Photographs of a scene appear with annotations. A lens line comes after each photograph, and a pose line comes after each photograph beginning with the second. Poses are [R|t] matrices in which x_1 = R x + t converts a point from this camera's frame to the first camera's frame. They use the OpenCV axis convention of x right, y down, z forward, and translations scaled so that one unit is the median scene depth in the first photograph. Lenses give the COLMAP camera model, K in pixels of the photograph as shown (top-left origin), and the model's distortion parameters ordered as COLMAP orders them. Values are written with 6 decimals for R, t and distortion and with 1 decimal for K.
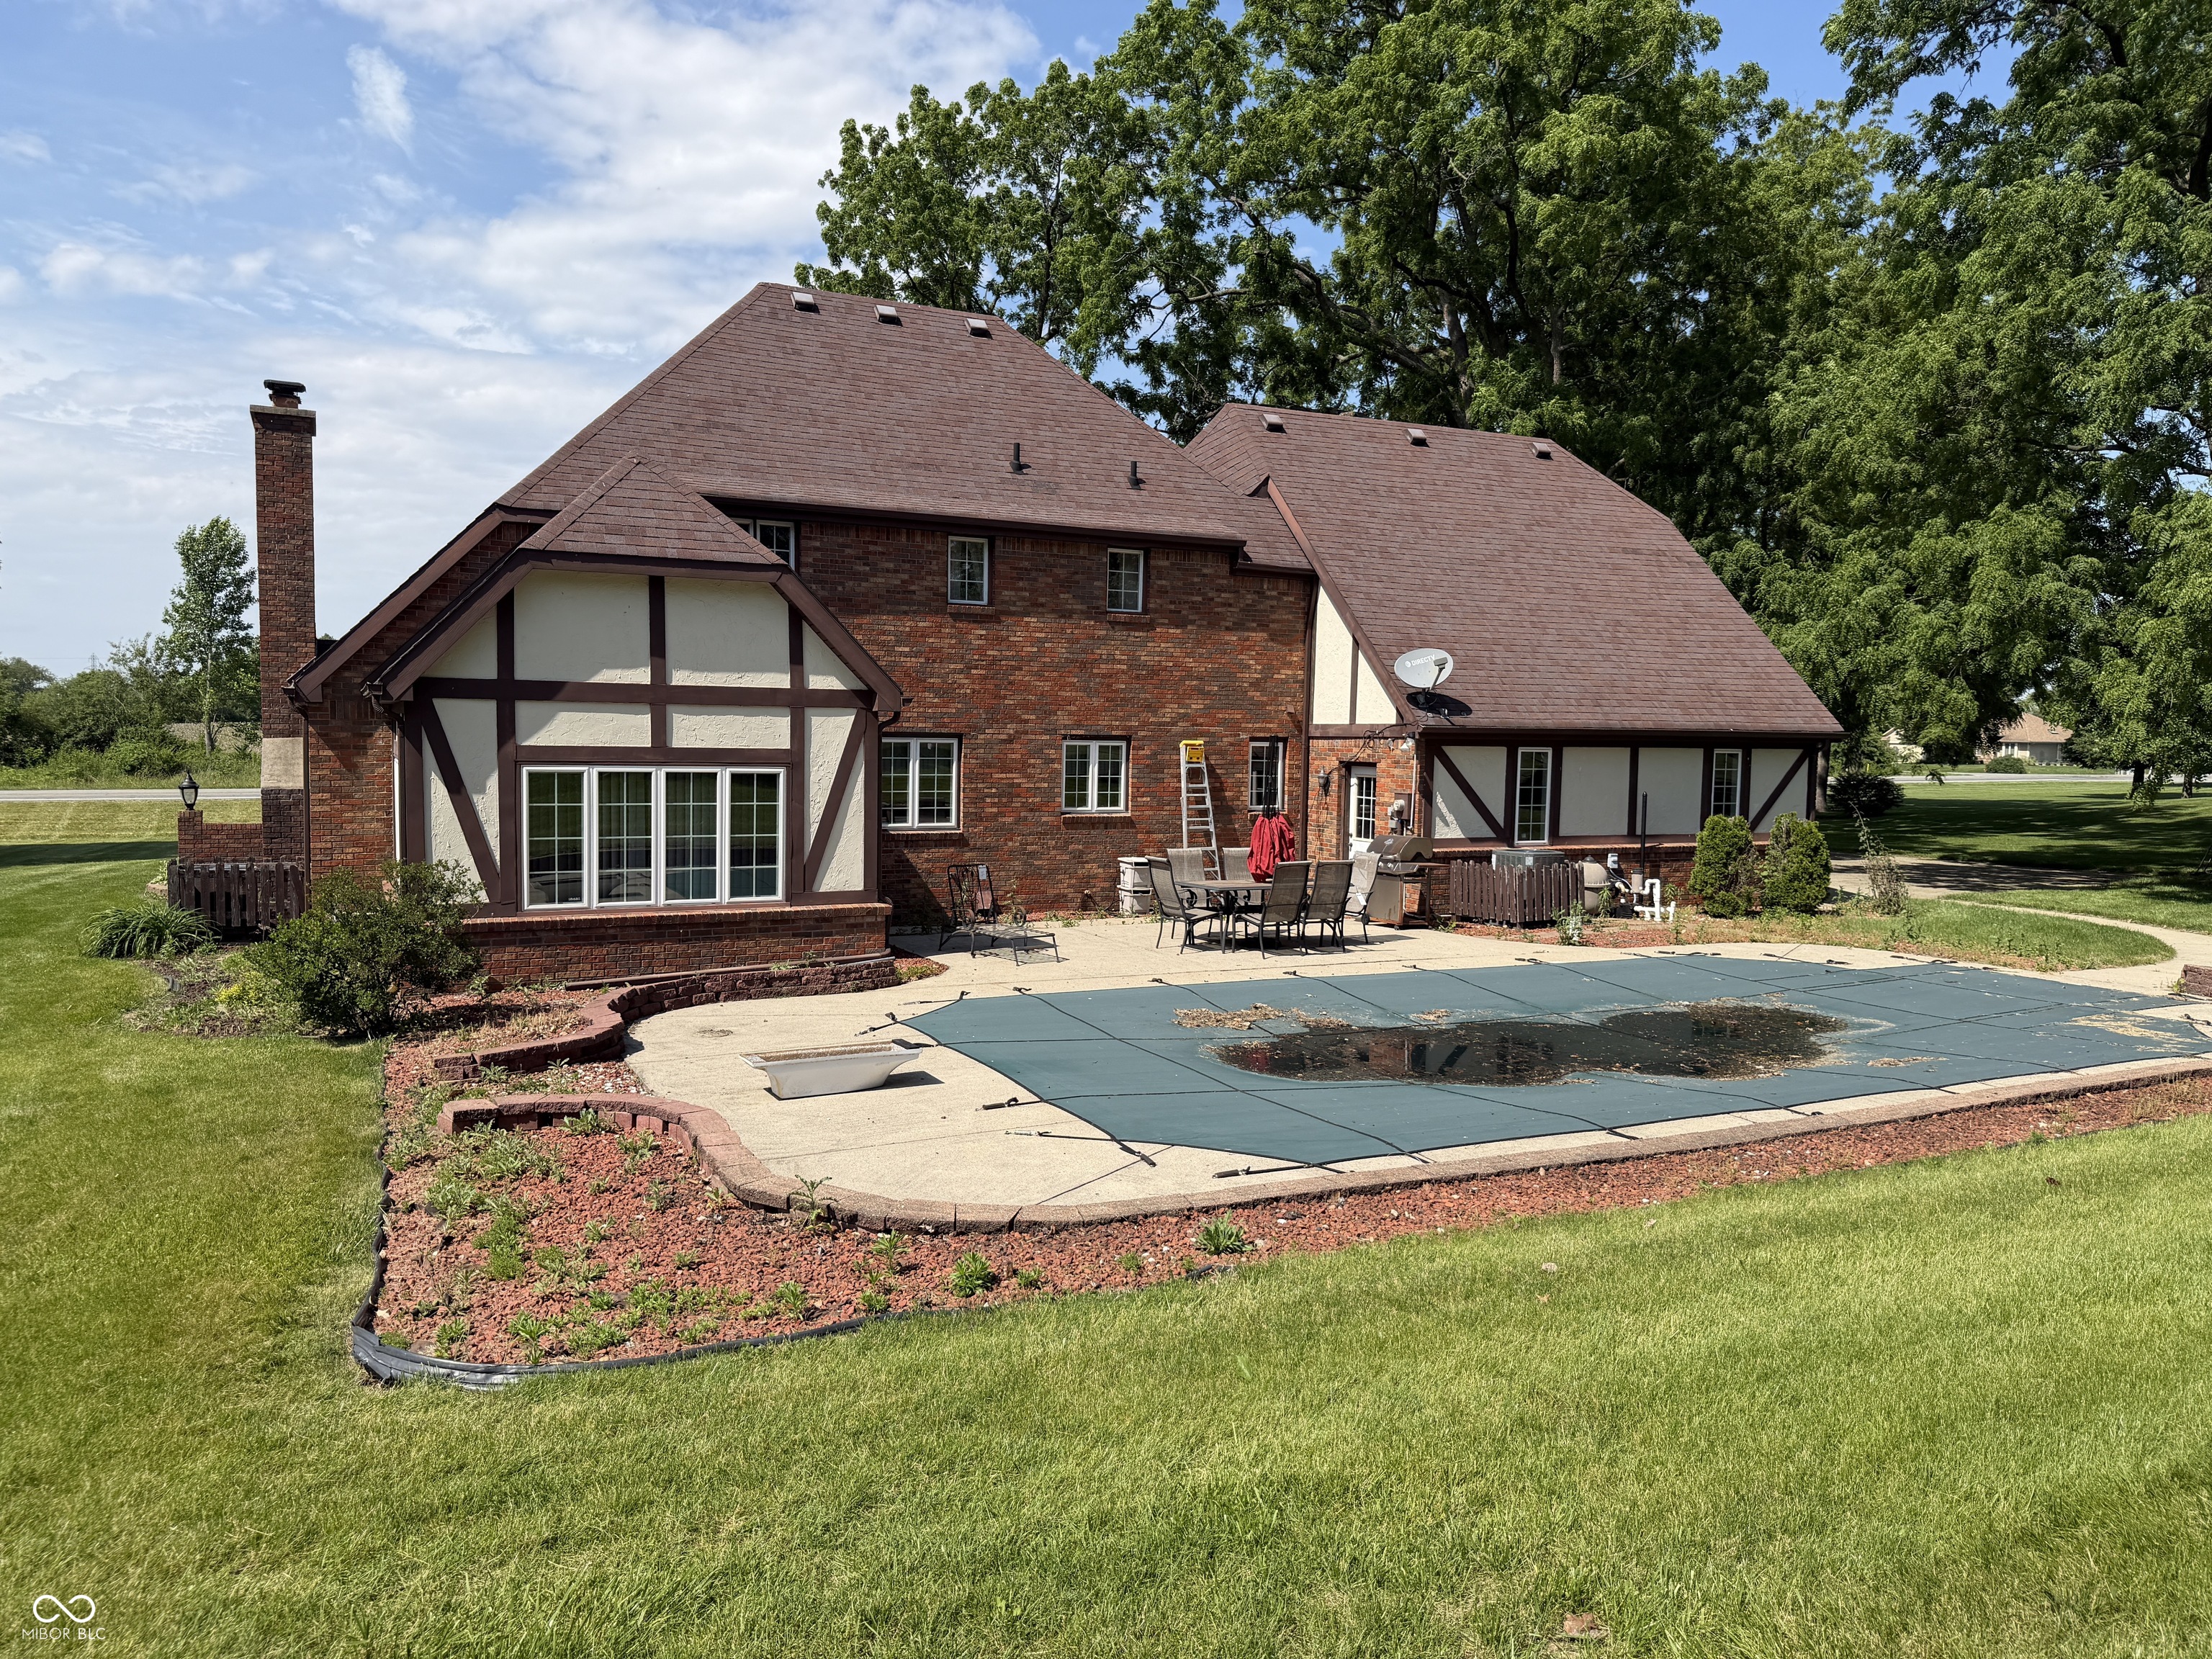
lens RADIAL K [[1547.7, 0, 1103.2], [0, 1547.7, 824.2], [0, 0, 1]] dist [0.134368, -0.253534]
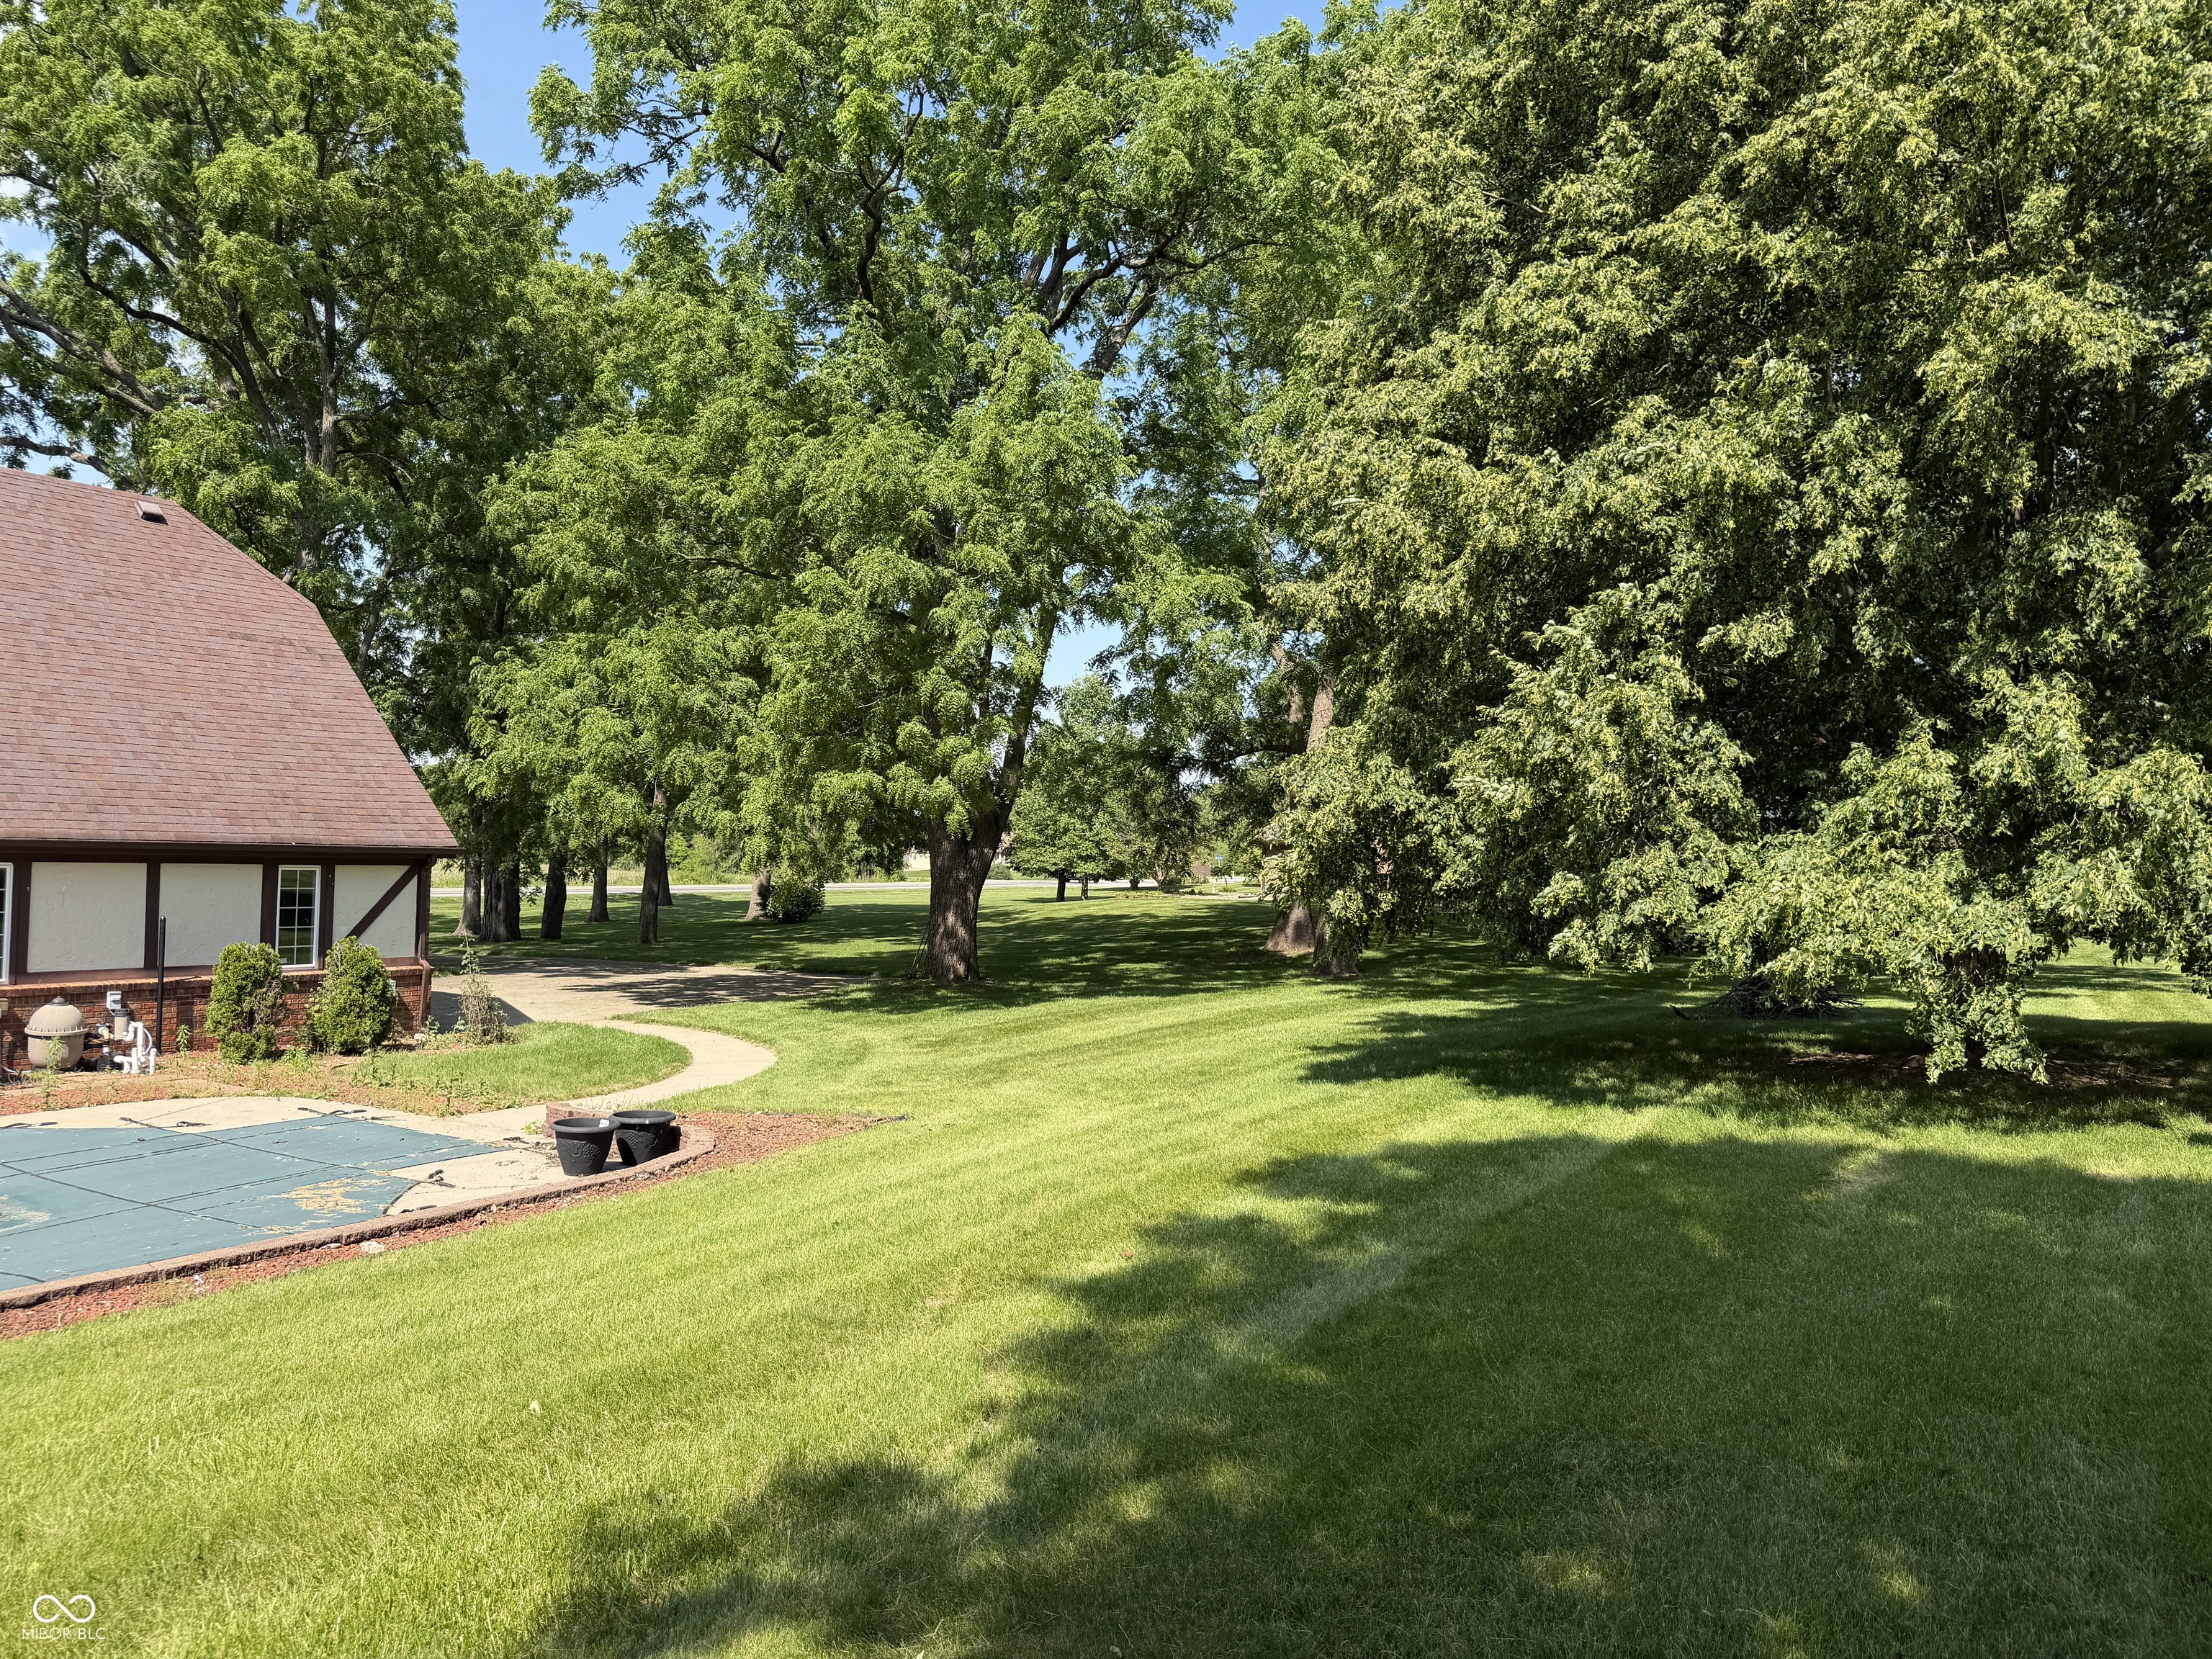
lens RADIAL K [[1560.9, 0, 1134.8], [0, 1560.9, 841.9], [0, 0, 1]] dist [0.001055, -0.017788]
pose [[0.840557, 0.011690, 0.541597, 0.355209], [0.018198, 0.998594, -0.049796, -0.009904], [-0.541417, 0.051712, 0.839162, 0.017043]]
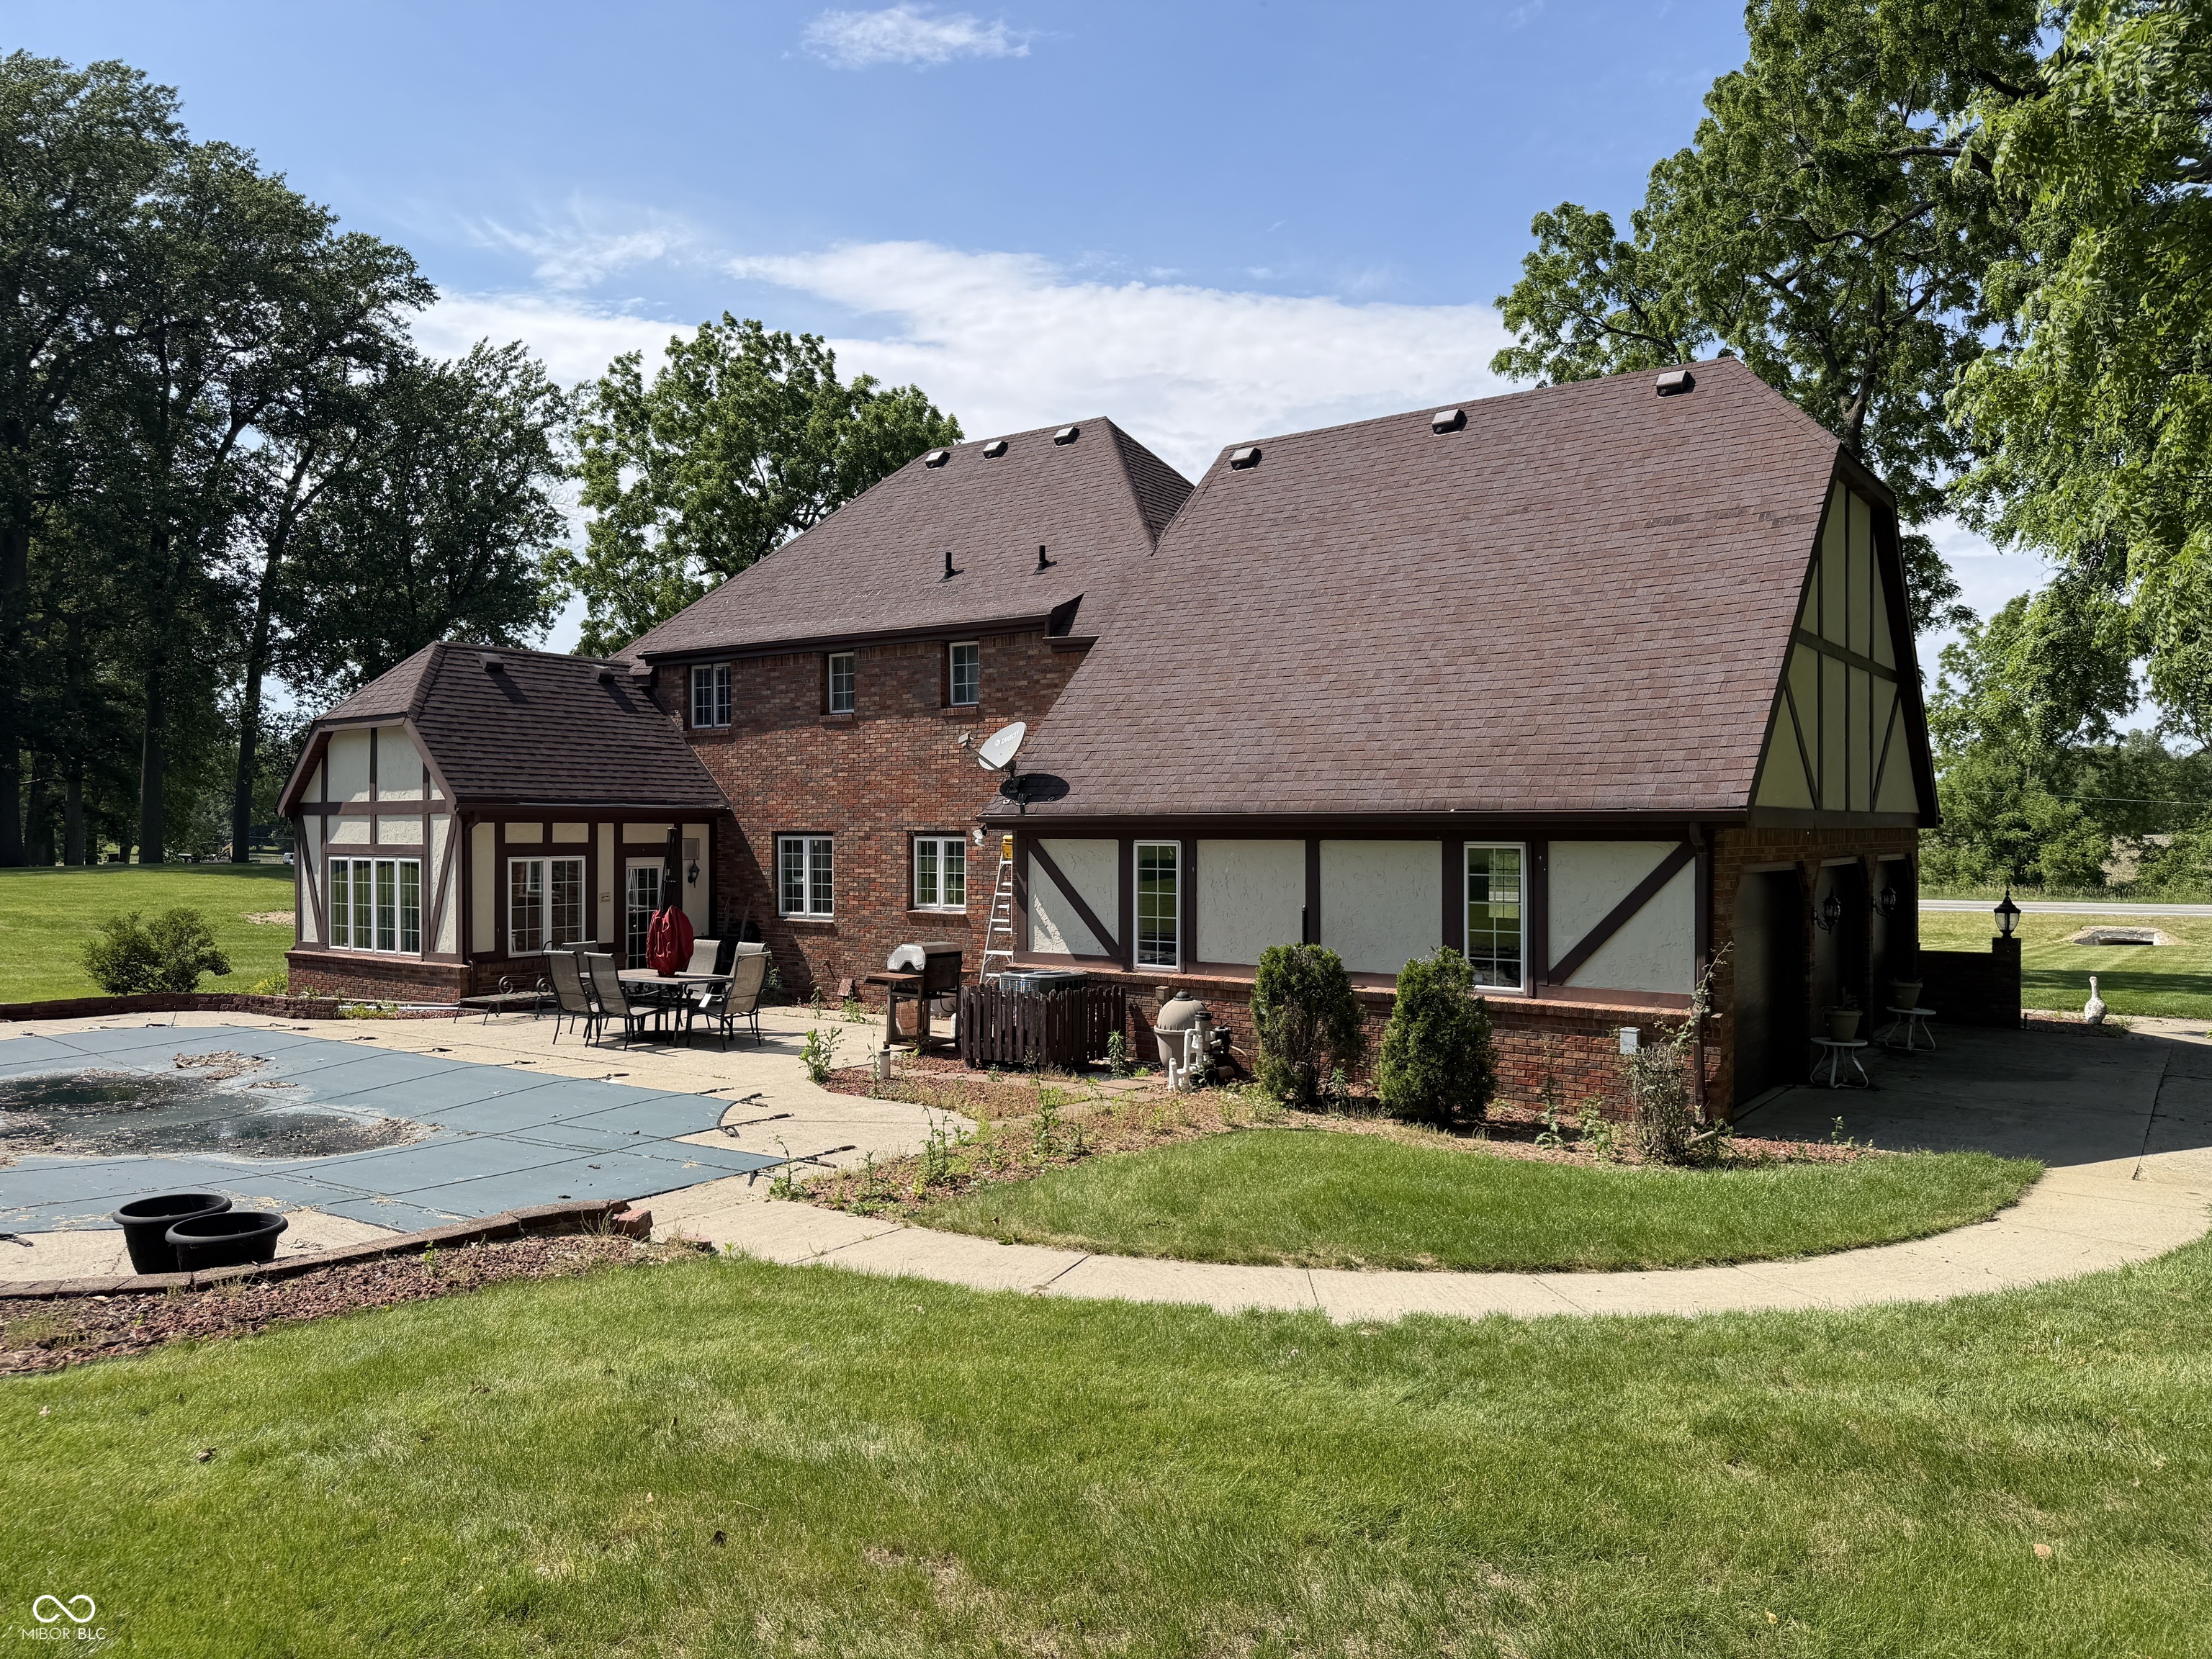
lens RADIAL K [[1547.7, 0, 1103.2], [0, 1547.7, 824.2], [0, 0, 1]] dist [0.134368, -0.253534]
pose [[0.466815, -0.017841, -0.884175, 0.959799], [-0.044001, 0.998090, -0.043371, -0.024391], [0.883260, 0.059151, 0.465138, 0.655492]]
